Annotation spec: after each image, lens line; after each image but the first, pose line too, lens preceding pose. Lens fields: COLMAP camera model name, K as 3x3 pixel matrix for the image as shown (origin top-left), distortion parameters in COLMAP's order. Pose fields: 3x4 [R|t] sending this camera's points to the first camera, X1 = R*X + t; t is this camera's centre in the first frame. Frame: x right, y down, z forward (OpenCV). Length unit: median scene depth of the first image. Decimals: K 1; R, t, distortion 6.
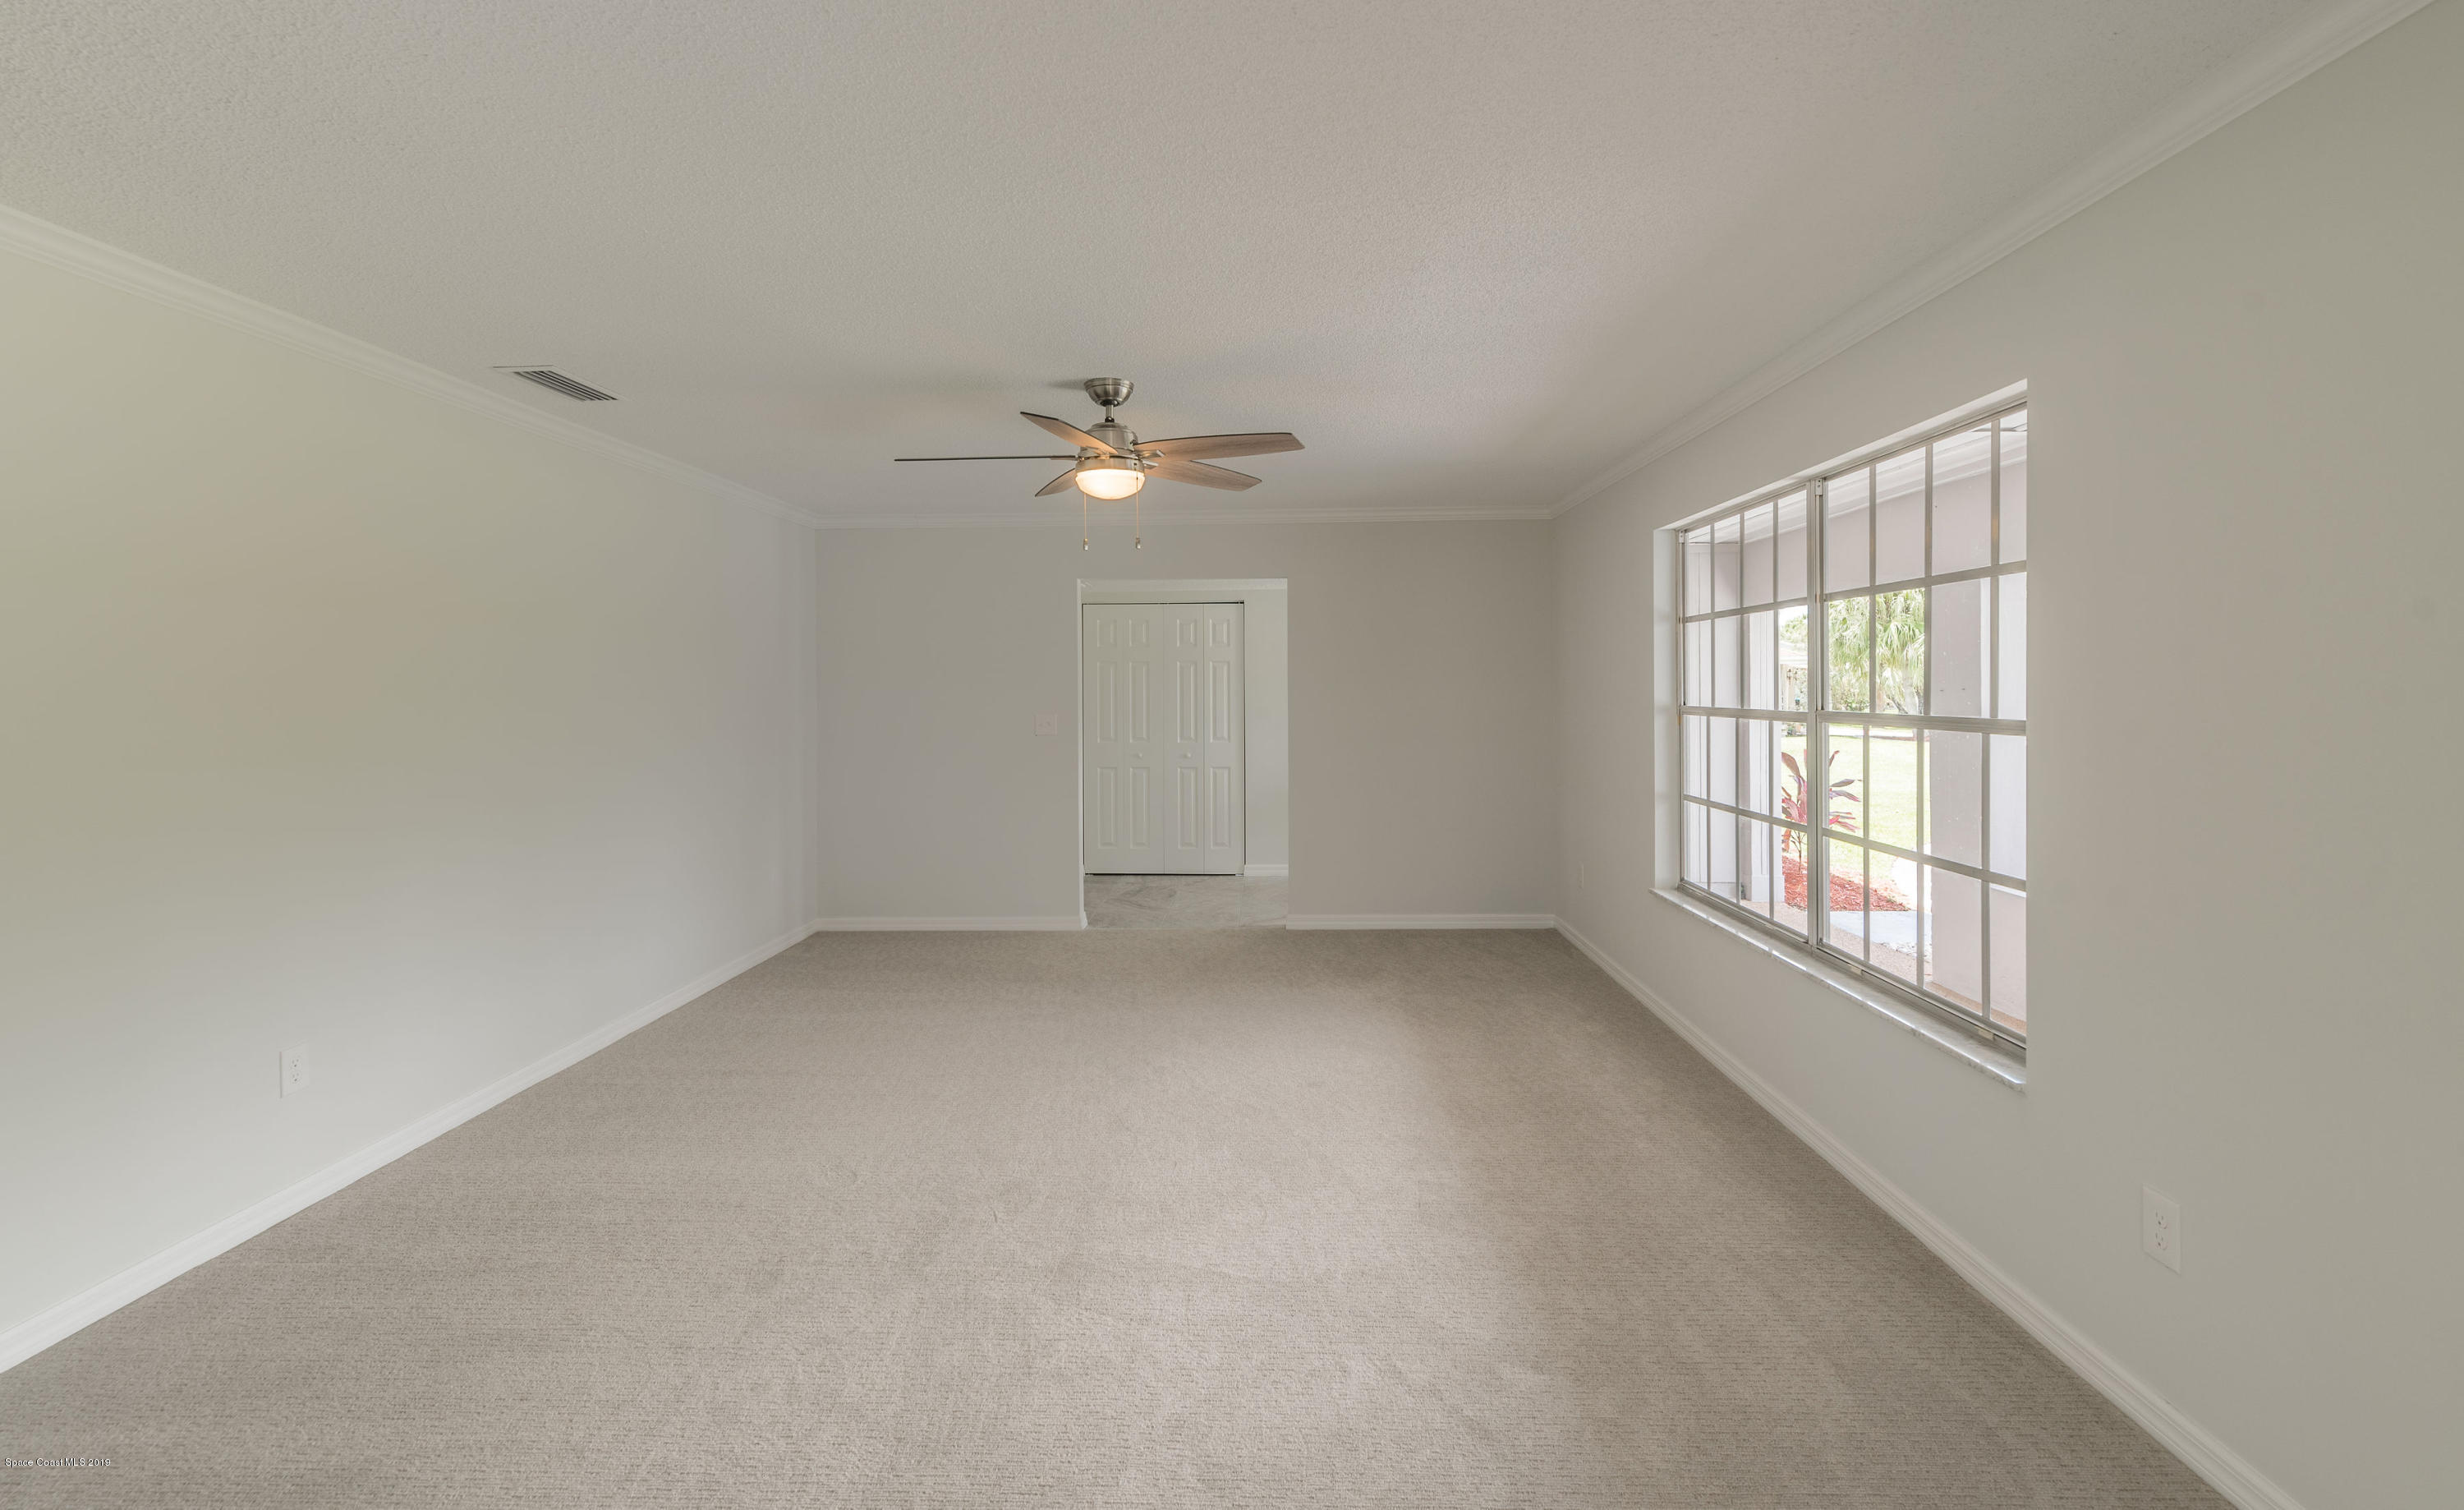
lens RADIAL K [[1065.5, 0, 1270.9], [0, 1065.5, 697.2], [0, 0, 1]] dist [0.000917, -0.001222]
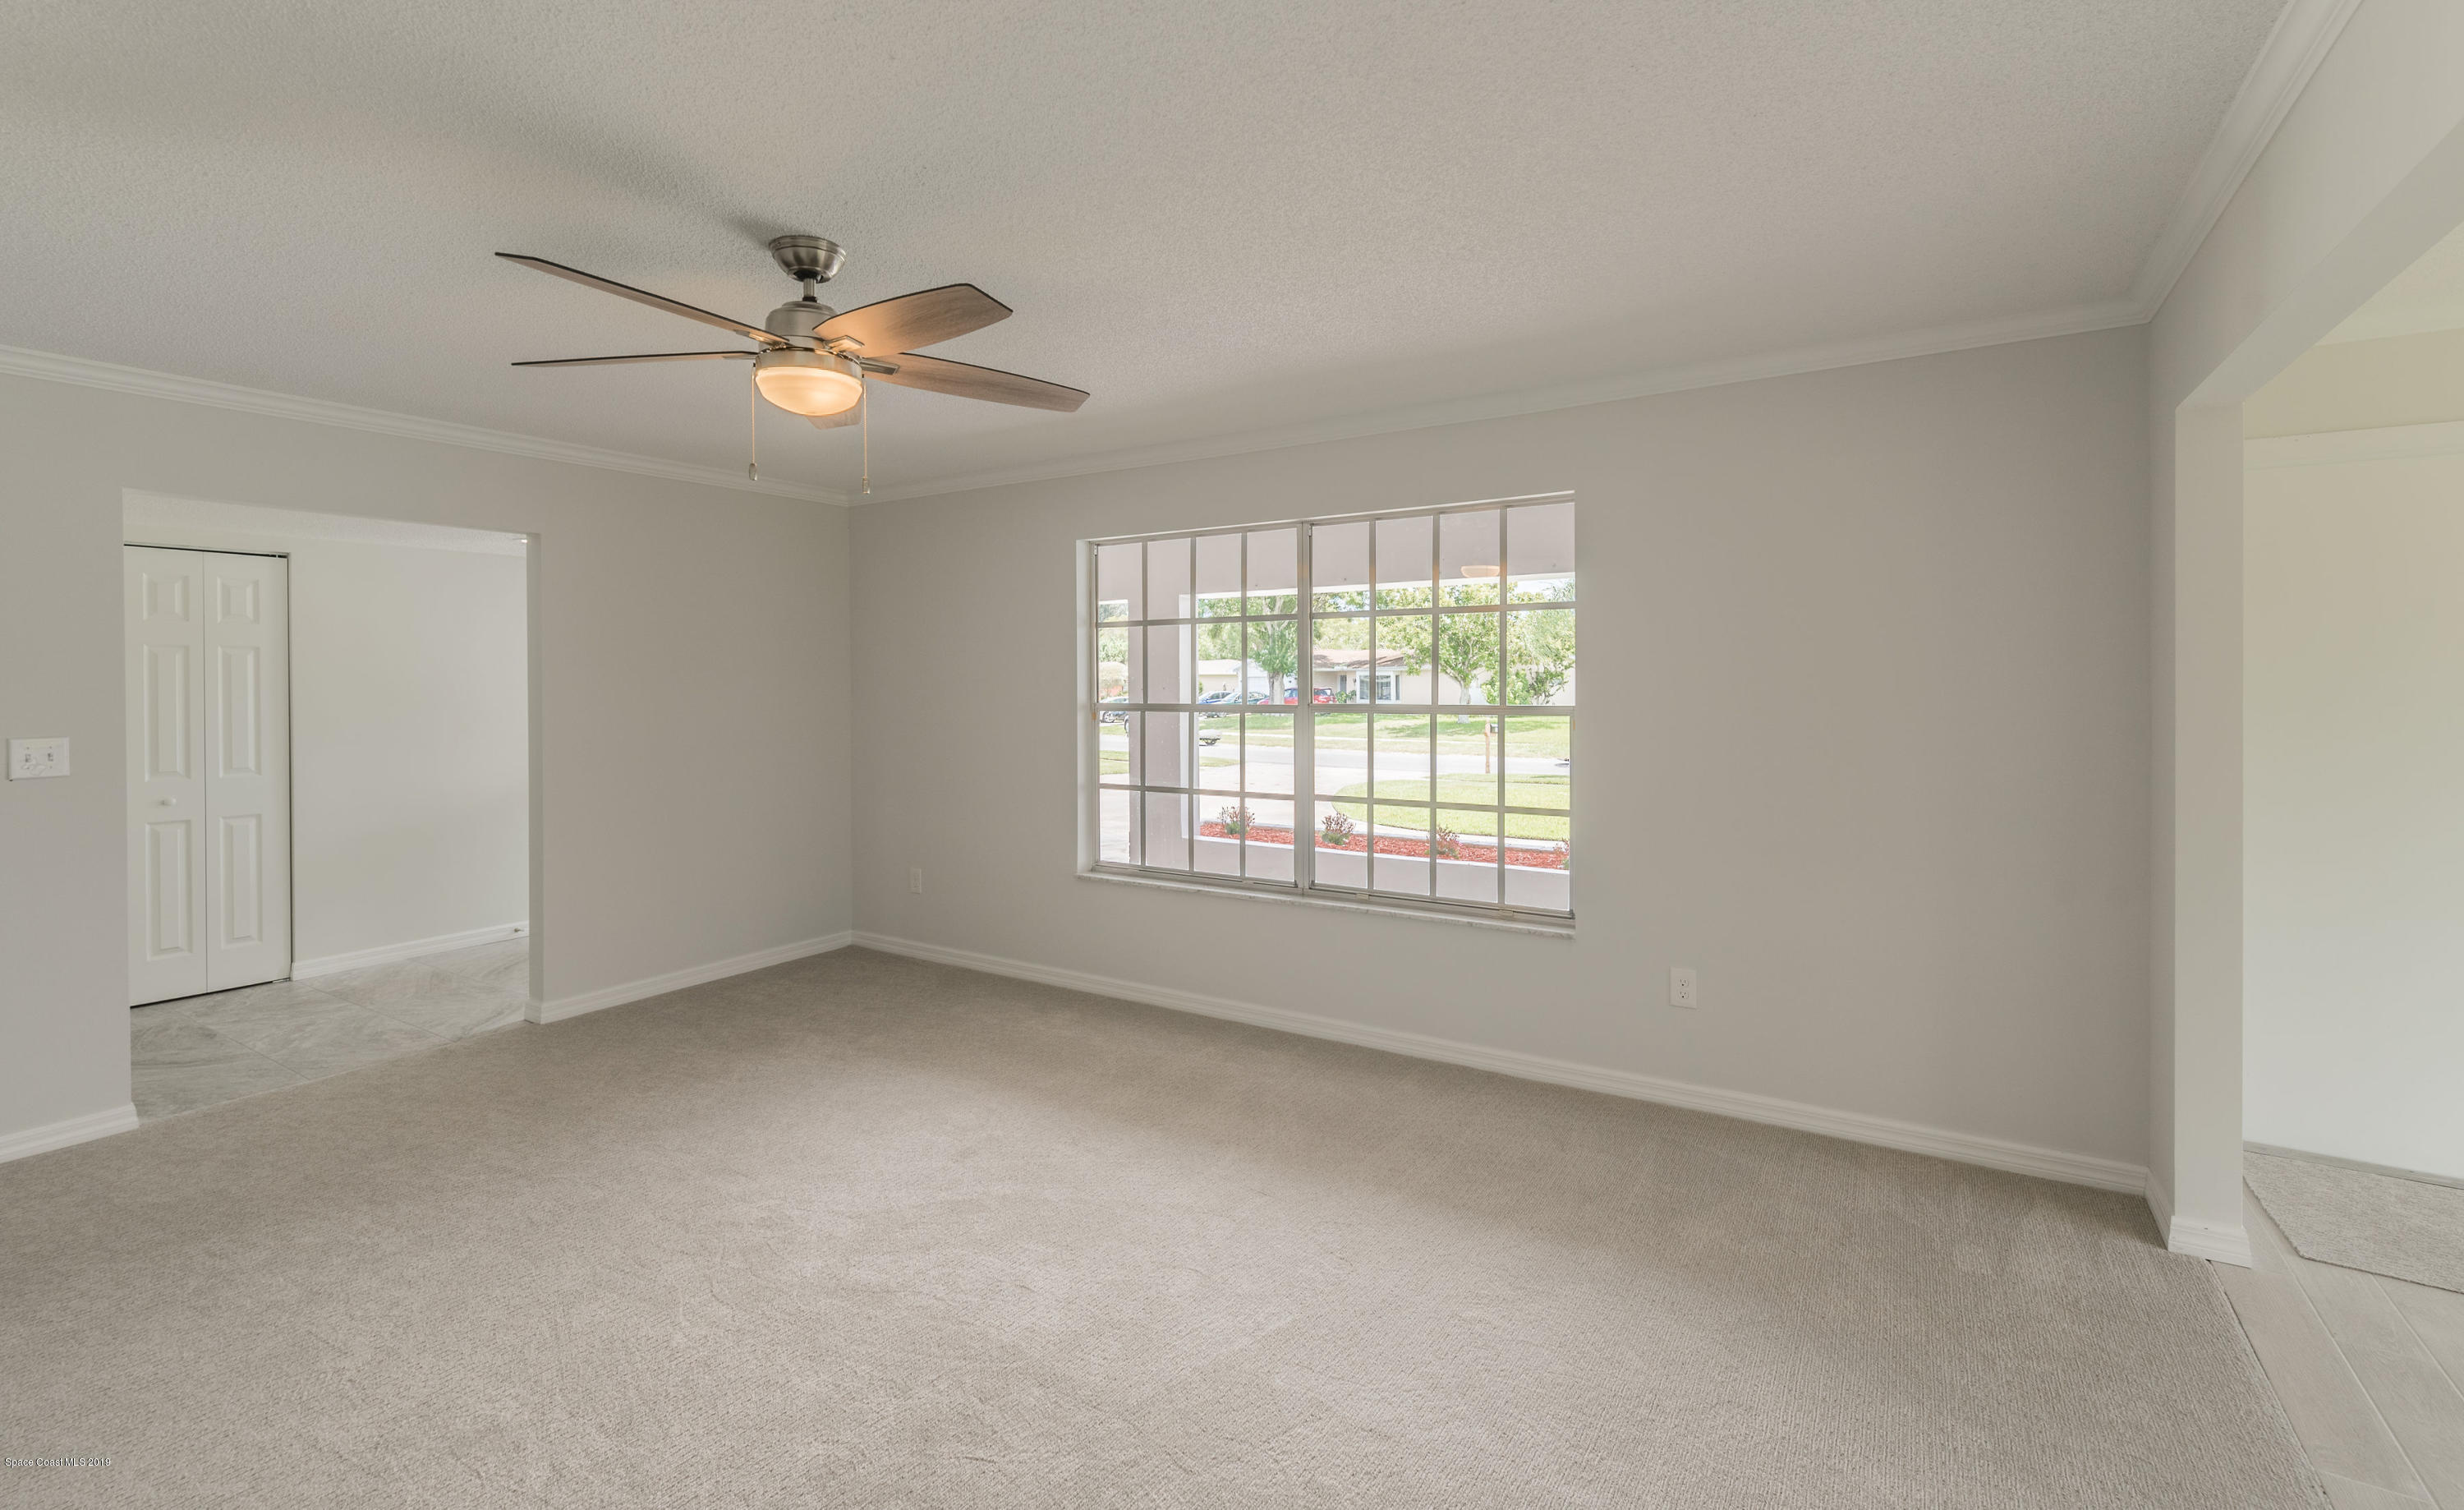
lens RADIAL K [[1065.5, 0, 1190.8], [0, 1065.5, 691.3], [0, 0, 1]] dist [0.000917, -0.001222]
pose [[0.526168, -0.002503, 0.850377, -0.611732], [0.010499, 0.999939, -0.003552, 0.002058], [-0.850316, 0.010797, 0.526162, 0.420100]]
